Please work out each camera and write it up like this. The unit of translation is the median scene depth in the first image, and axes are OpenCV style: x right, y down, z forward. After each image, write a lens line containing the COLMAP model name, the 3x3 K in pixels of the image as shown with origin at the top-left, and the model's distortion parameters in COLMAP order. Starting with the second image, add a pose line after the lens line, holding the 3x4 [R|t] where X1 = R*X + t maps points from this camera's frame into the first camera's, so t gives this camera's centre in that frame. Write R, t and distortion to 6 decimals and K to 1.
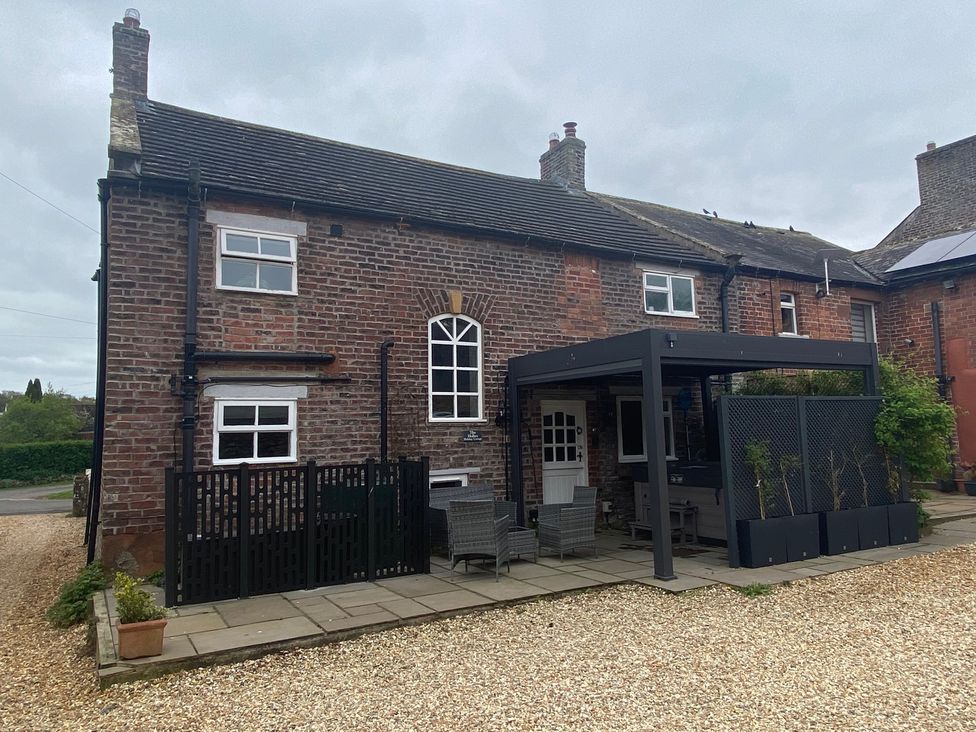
lens RADIAL K [[678.6, 0, 493.7], [0, 678.6, 363.9], [0, 0, 1]] dist [0.106632, 0.000254]
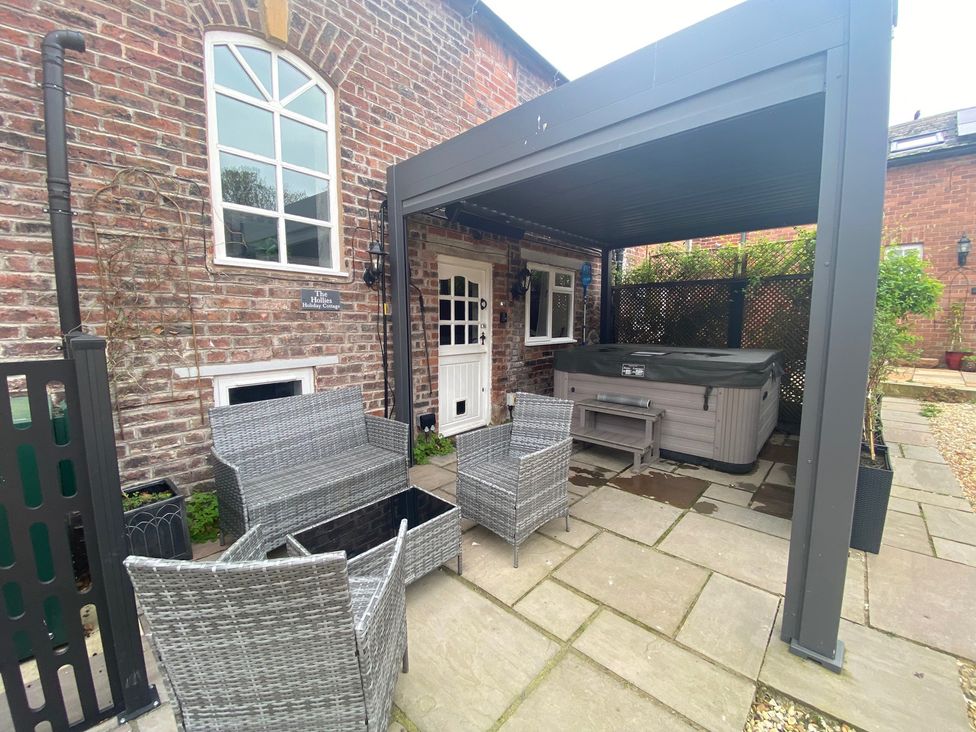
lens RADIAL K [[389.4, 0, 493.0], [0, 389.4, 373.8], [0, 0, 1]] dist [-0.011678, -0.001447]
pose [[0.953481, -0.016428, 0.301005, 0.005593], [-0.053544, 0.973408, 0.222735, 0.083478], [-0.296660, -0.228490, 0.927246, 0.630879]]
